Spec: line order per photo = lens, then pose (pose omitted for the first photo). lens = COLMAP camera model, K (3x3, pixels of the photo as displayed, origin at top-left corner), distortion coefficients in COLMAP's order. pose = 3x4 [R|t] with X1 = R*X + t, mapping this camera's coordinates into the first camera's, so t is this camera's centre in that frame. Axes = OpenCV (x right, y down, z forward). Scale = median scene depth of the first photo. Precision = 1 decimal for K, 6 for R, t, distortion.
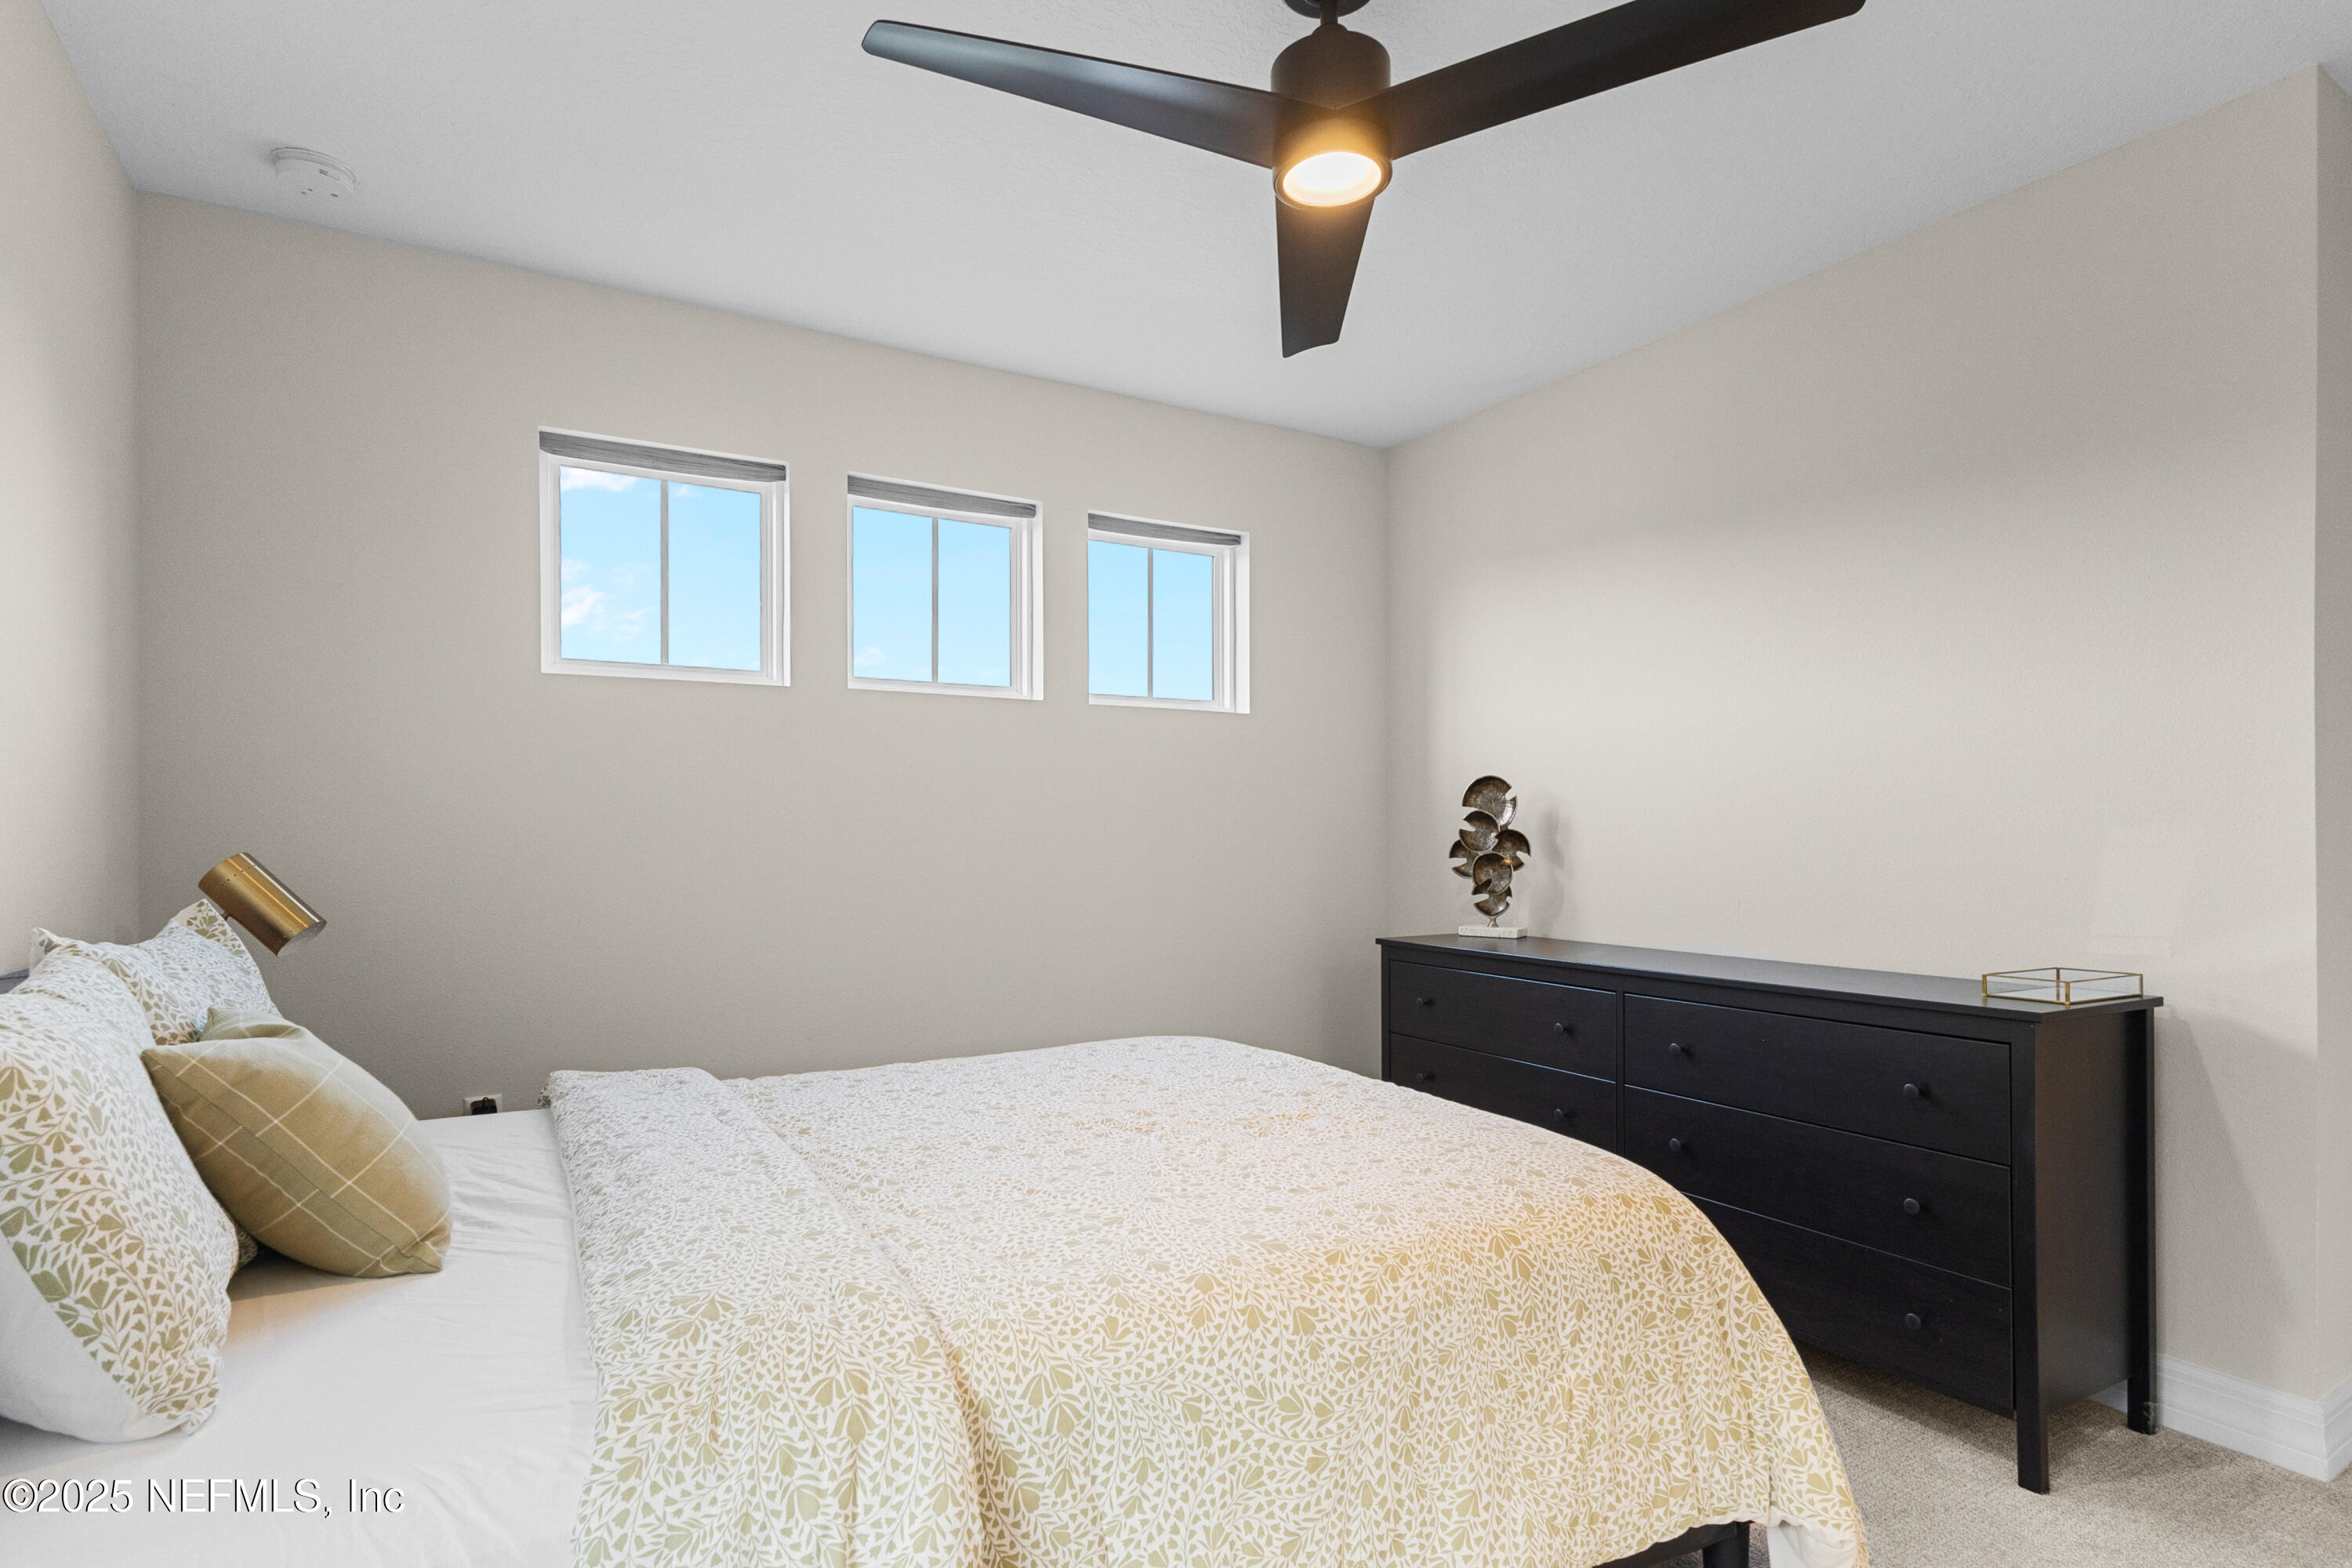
lens RADIAL K [[1172.1, 0, 1156.7], [0, 1172.1, 838.9], [0, 0, 1]] dist [0.013847, -0.004456]
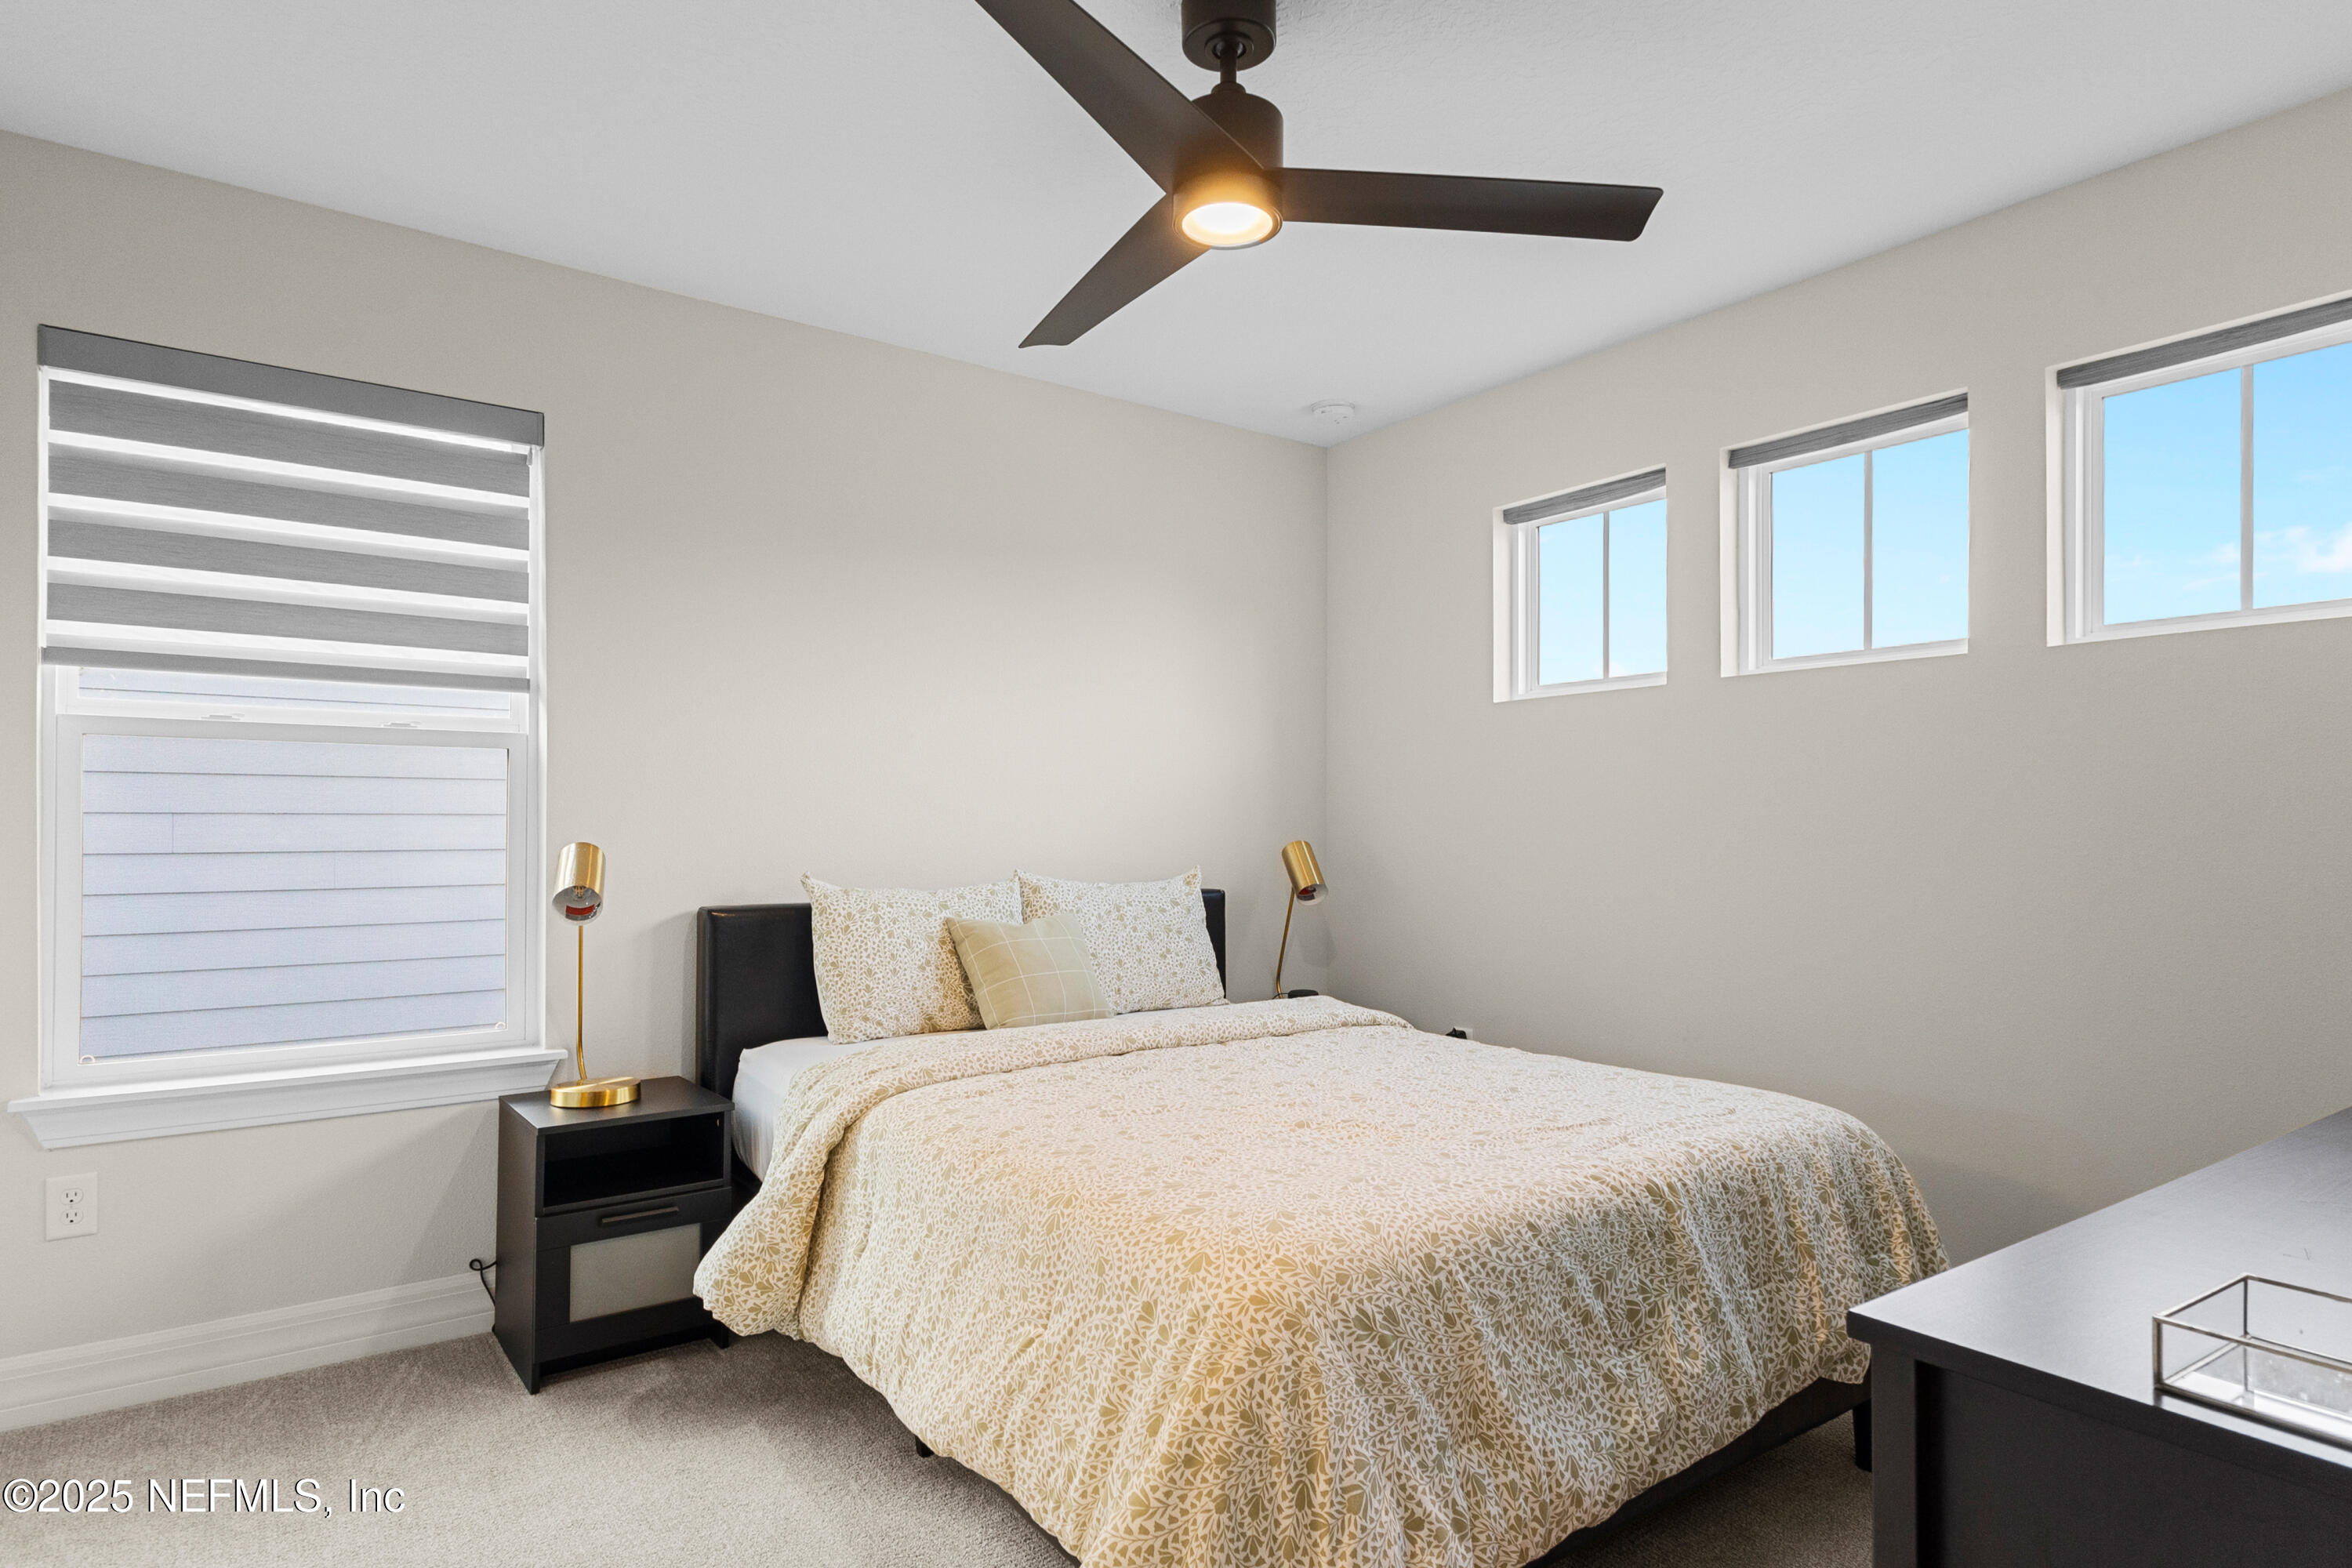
lens RADIAL K [[1267.8, 0, 1179.8], [0, 1267.8, 797.2], [0, 0, 1]] dist [0.010553, -0.003138]
pose [[0.123387, -0.018947, -0.992178, 1.319551], [-0.002975, 0.999806, -0.019462, -0.018112], [0.992354, 0.005353, 0.123306, 0.830300]]
